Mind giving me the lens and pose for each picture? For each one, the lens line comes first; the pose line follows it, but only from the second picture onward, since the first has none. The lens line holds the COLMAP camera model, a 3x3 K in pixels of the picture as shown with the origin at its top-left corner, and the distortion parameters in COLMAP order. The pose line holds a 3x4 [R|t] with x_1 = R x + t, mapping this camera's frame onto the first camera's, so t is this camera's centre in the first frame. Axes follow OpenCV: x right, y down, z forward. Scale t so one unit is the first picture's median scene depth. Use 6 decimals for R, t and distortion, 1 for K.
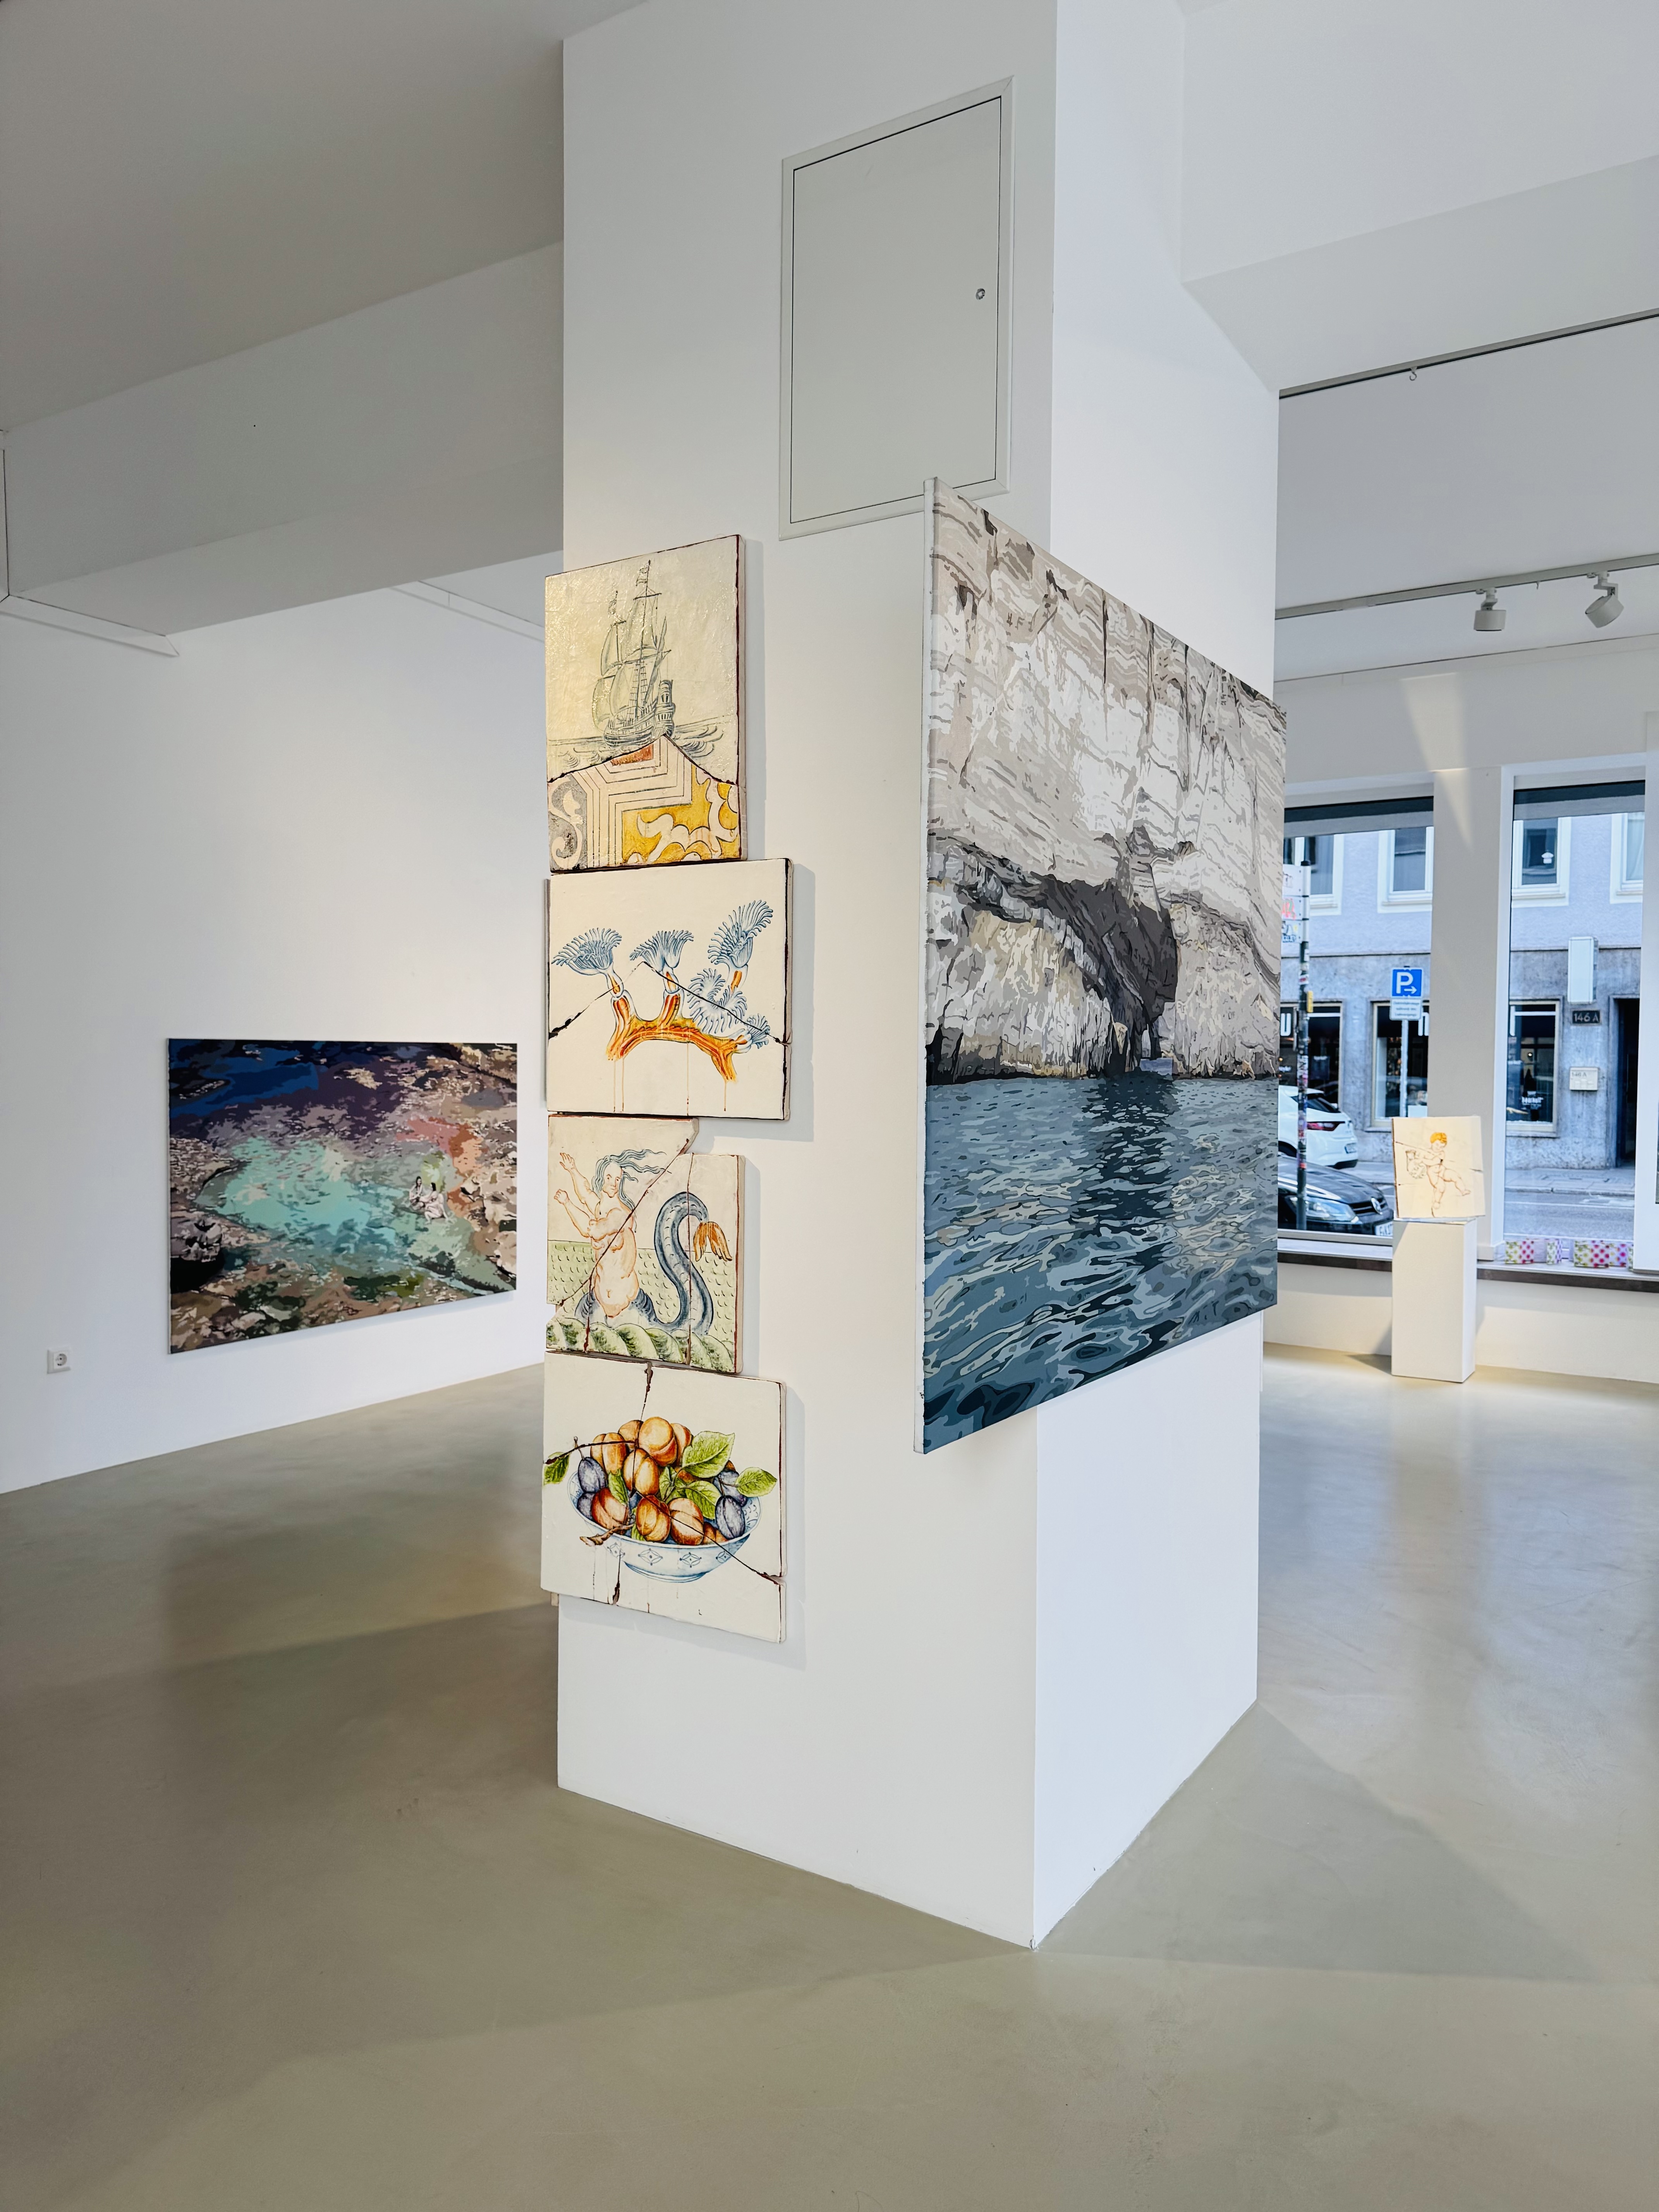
lens RADIAL K [[1573.4, 0, 819.4], [0, 1573.4, 1104.9], [0, 0, 1]] dist [0.103226, -0.154845]
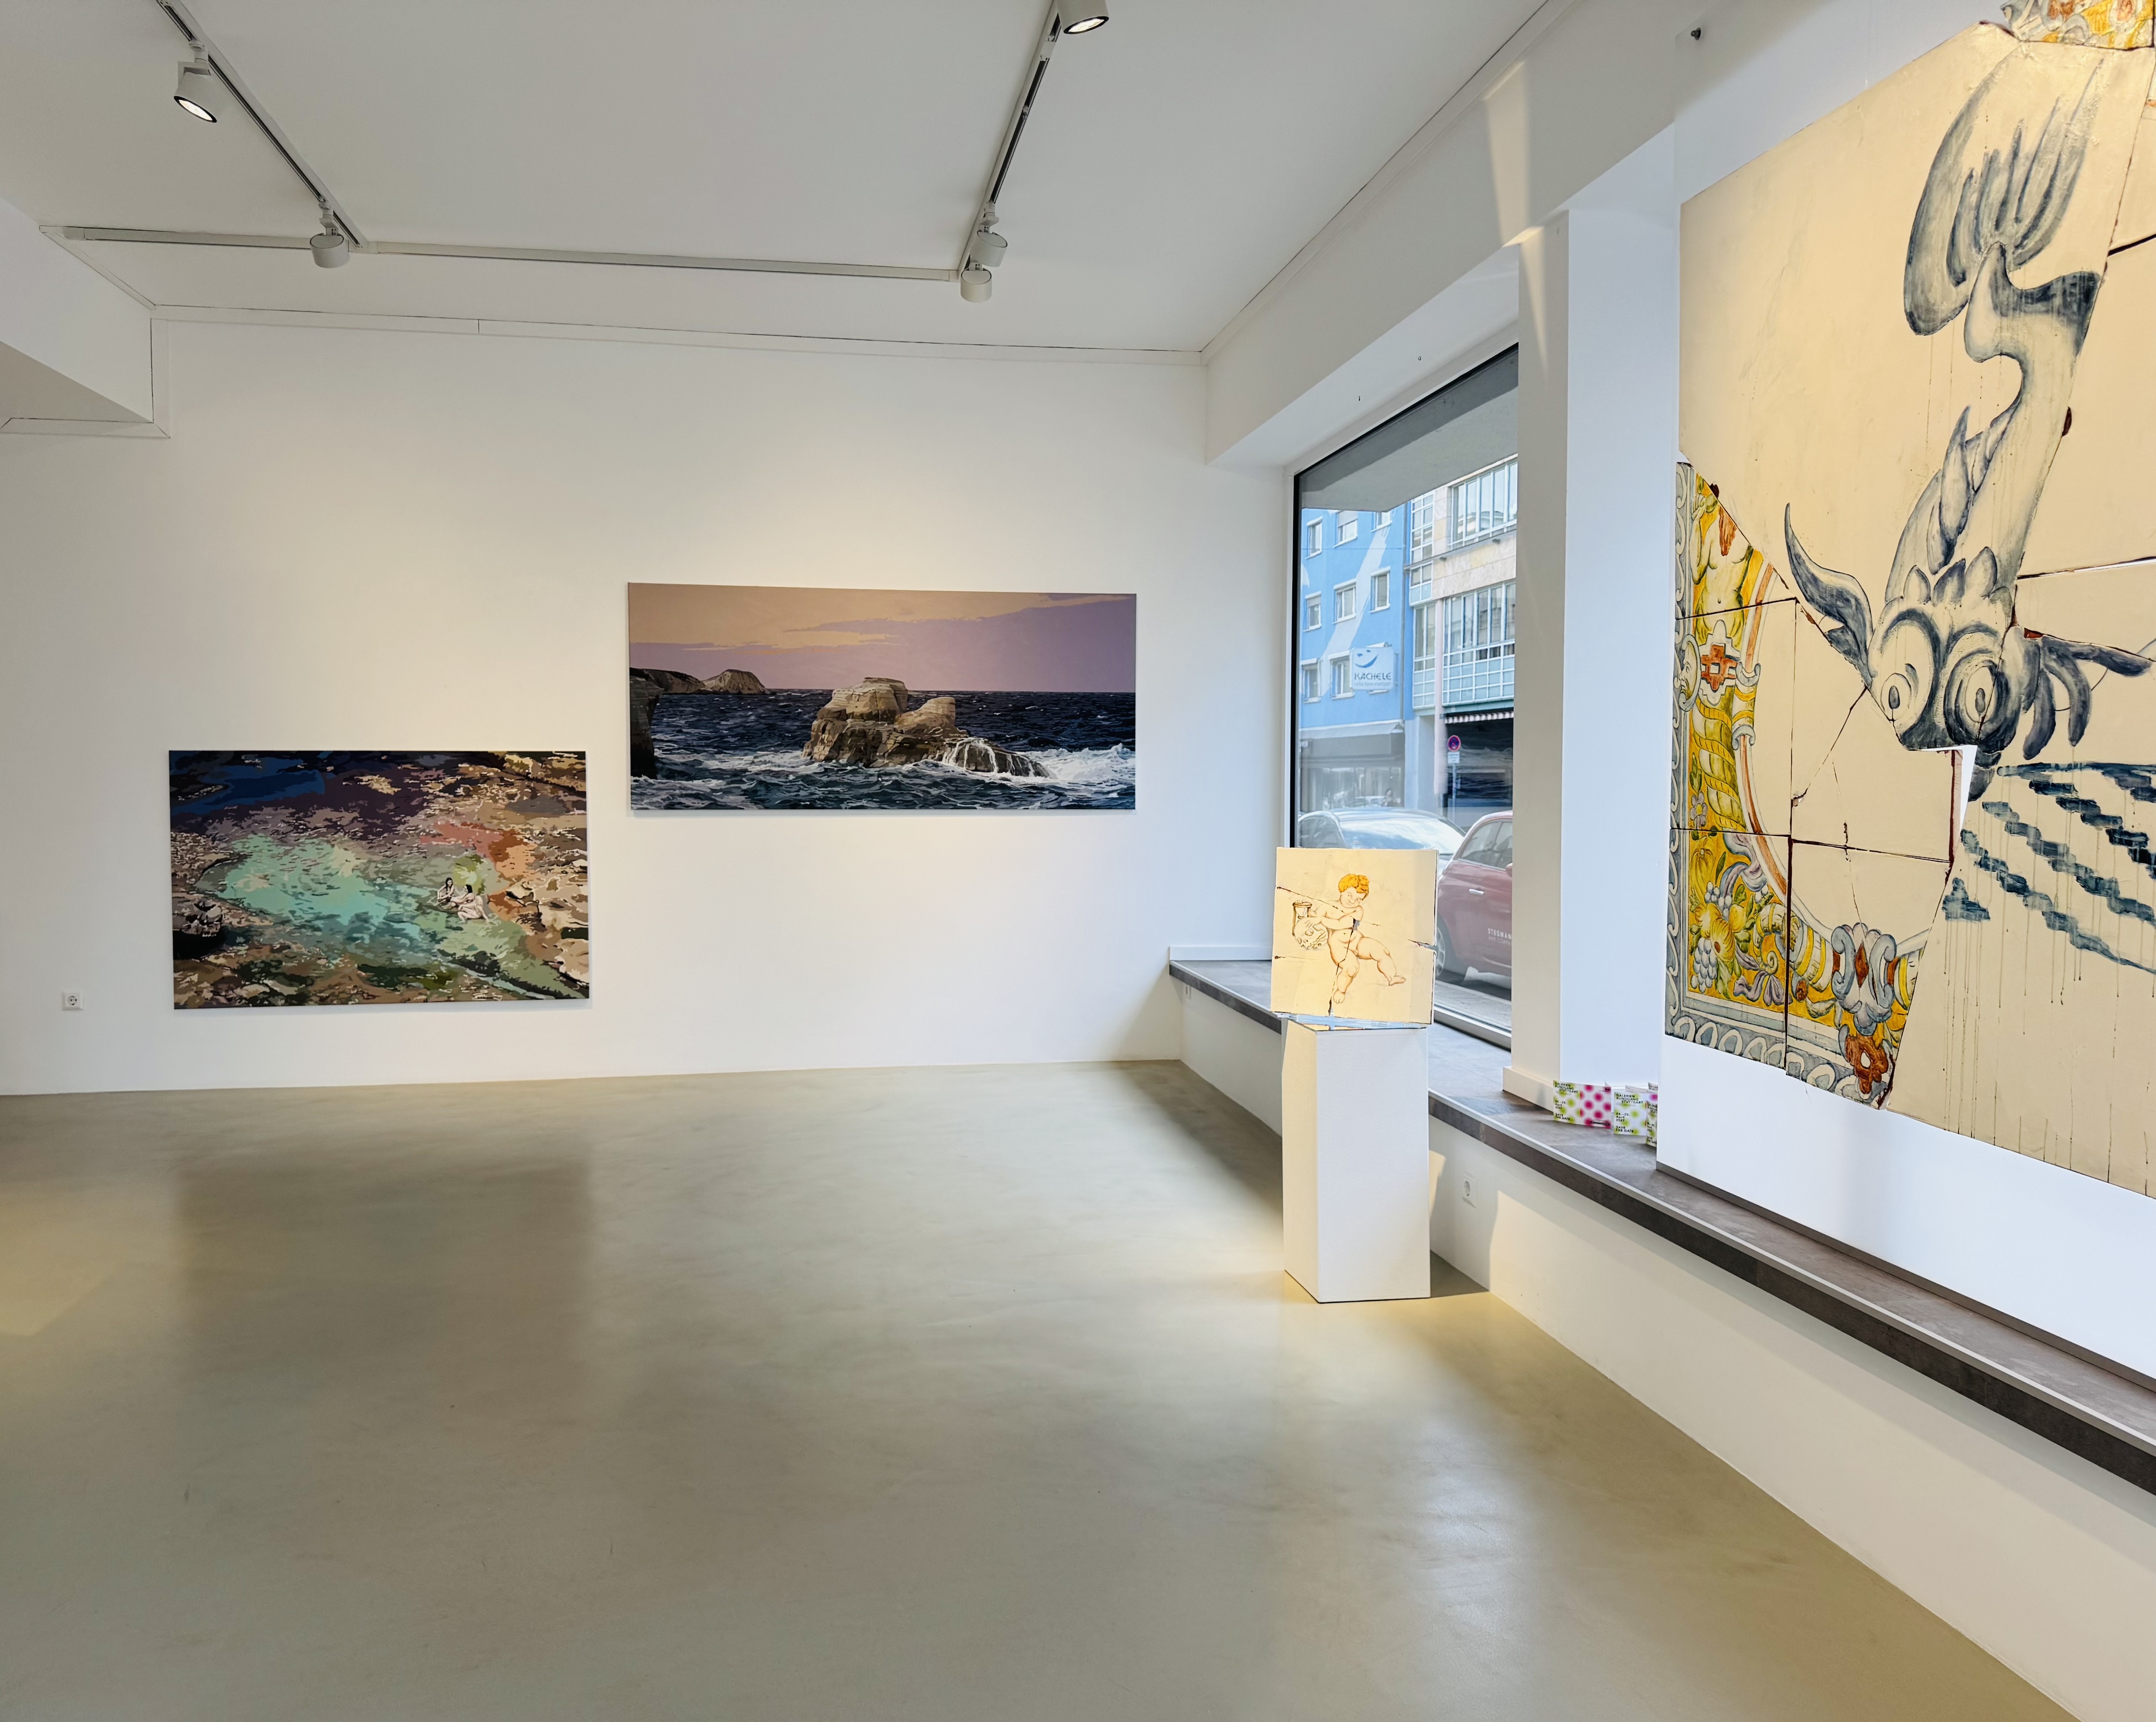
lens RADIAL K [[1629.2, 0, 1142.0], [0, 1629.2, 843.1], [0, 0, 1]] dist [-0.001011, -0.058154]
pose [[0.679111, 0.021987, -0.733707, 0.986164], [-0.020165, 0.999733, 0.011294, 0.000518], [0.733759, 0.007125, 0.679373, 0.691252]]
